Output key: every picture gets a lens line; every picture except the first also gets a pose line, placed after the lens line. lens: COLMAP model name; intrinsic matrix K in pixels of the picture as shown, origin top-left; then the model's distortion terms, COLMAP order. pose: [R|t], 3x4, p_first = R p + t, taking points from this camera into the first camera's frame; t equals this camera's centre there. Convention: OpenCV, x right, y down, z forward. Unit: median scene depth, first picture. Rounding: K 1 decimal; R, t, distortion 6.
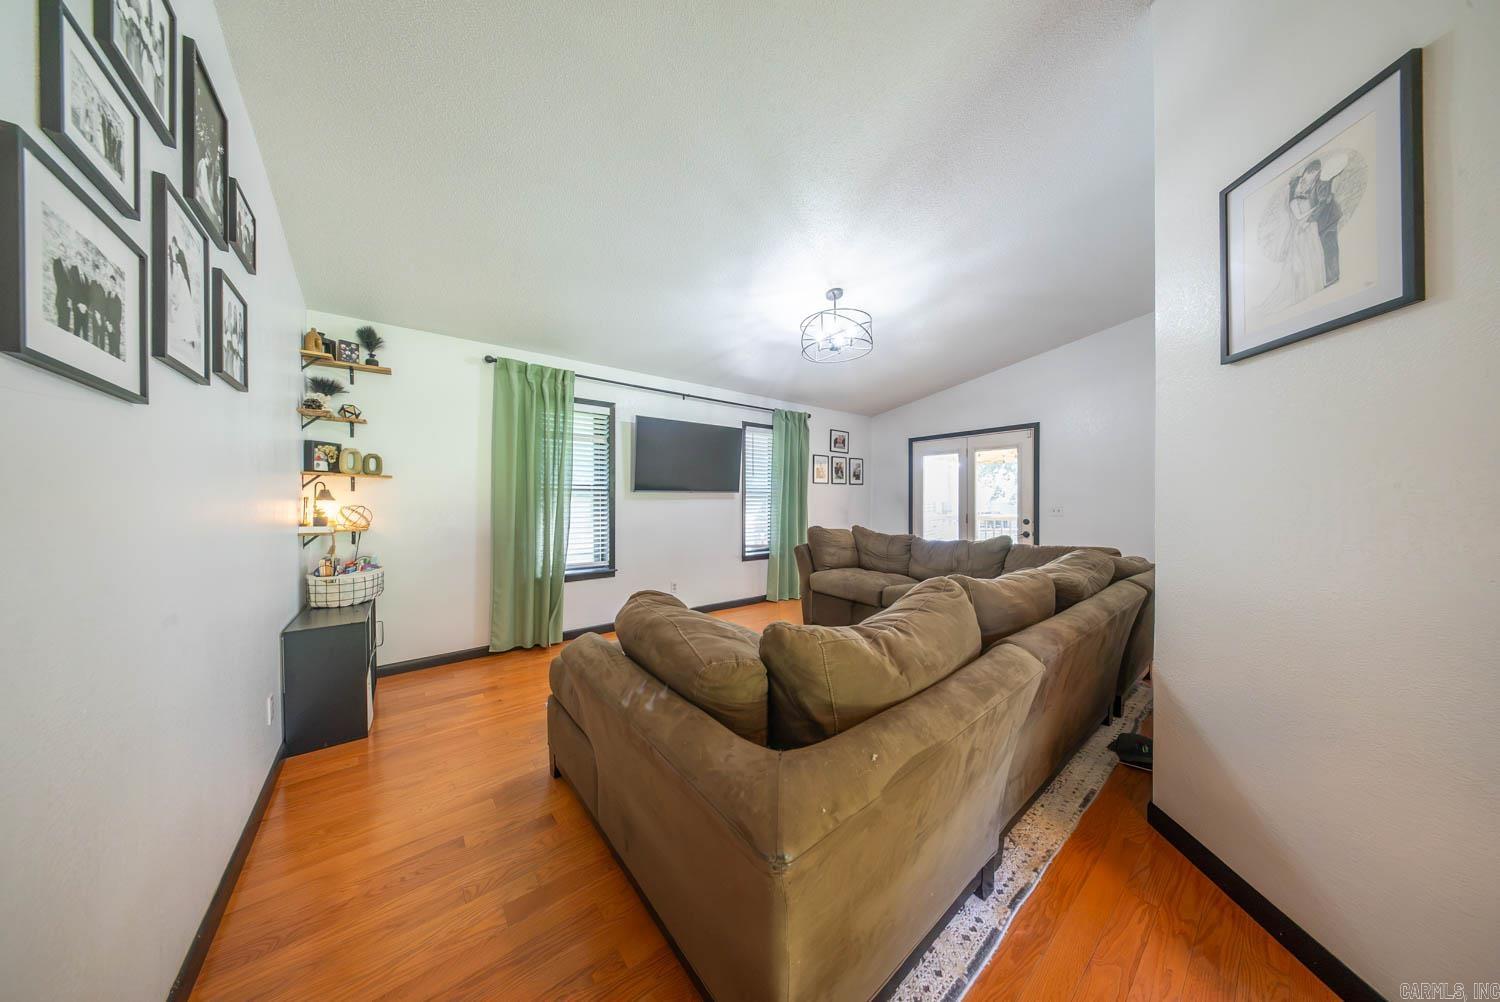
lens RADIAL K [[440.0, 0, 748.9], [0, 440.0, 499.5], [0, 0, 1]] dist [-0.000183, -0.000041]
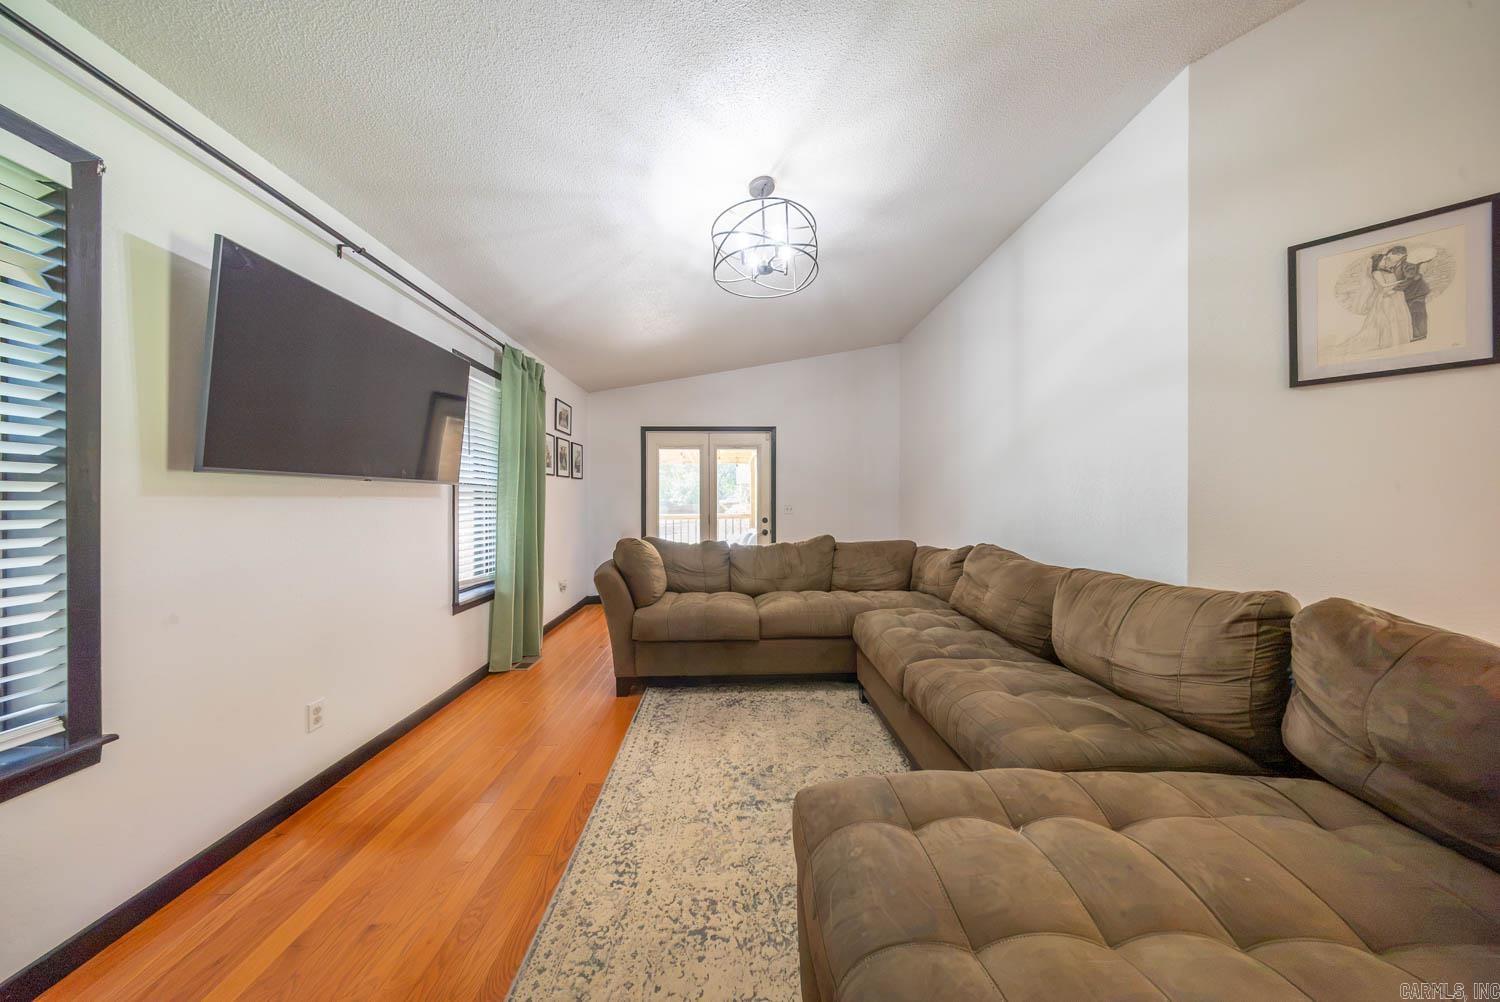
lens RADIAL K [[440.0, 0, 748.9], [0, 440.0, 499.5], [0, 0, 1]] dist [-0.000183, -0.000041]
pose [[0.604596, 0.002447, 0.796529, -0.228202], [-0.001216, 0.999997, -0.002150, 0.003538], [-0.796531, 0.000331, 0.604597, 0.403709]]
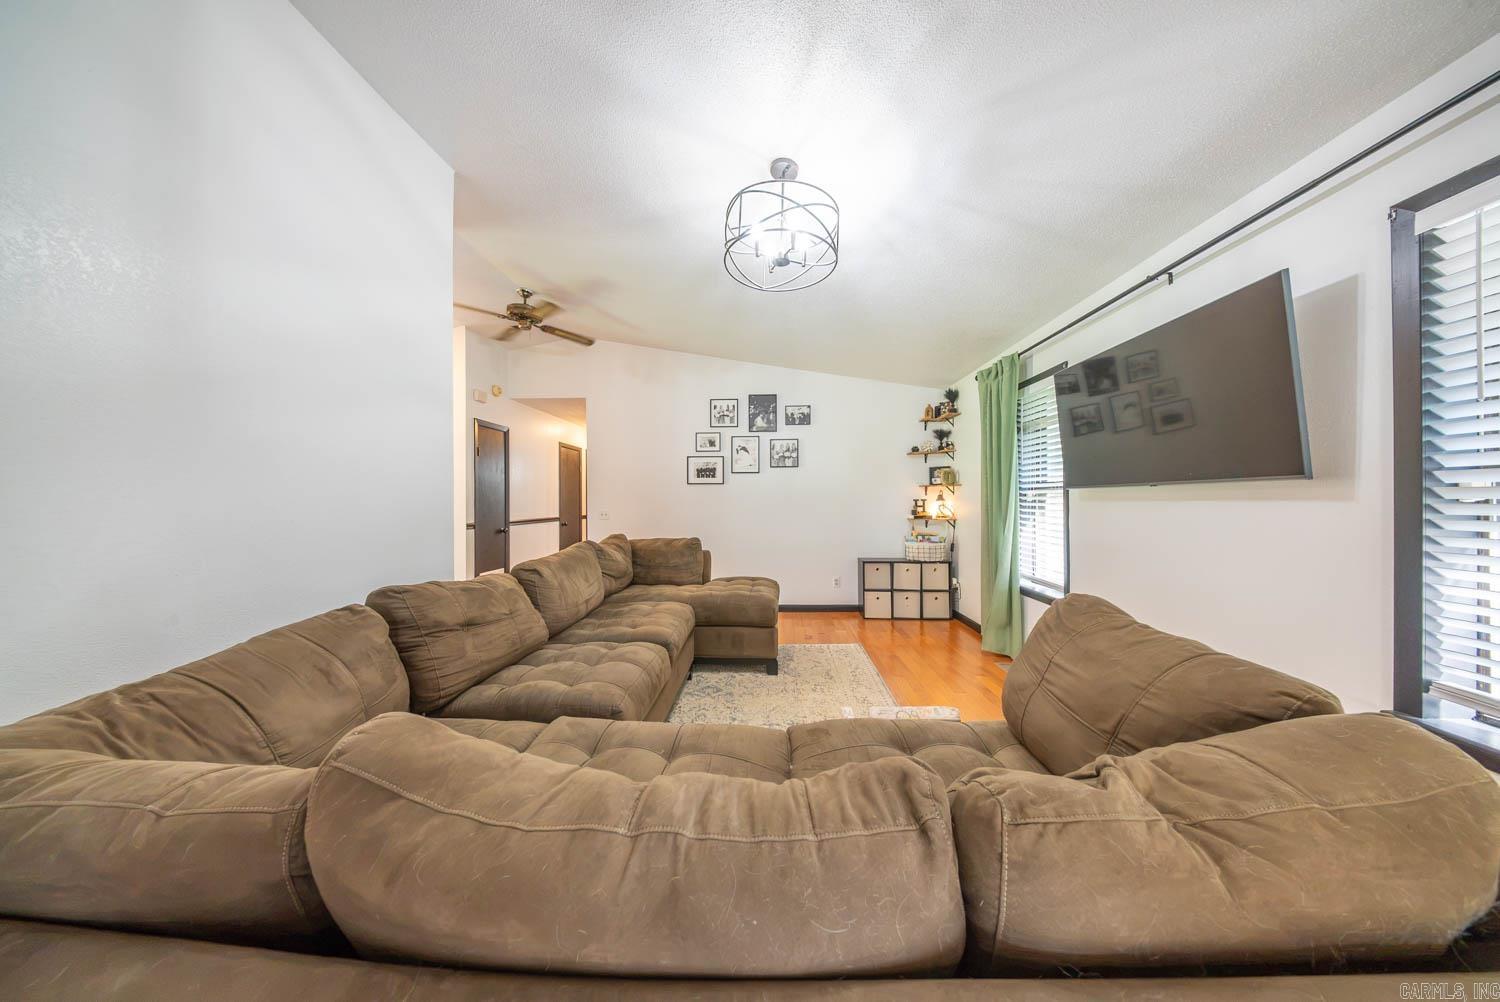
lens RADIAL K [[440.0, 0, 748.9], [0, 440.0, 499.5], [0, 0, 1]] dist [-0.000183, -0.000041]
pose [[-0.676118, 0.002105, -0.736791, 0.450826], [0.005660, 0.999981, -0.002337, -0.002710], [0.736772, -0.005751, -0.676117, 0.909487]]
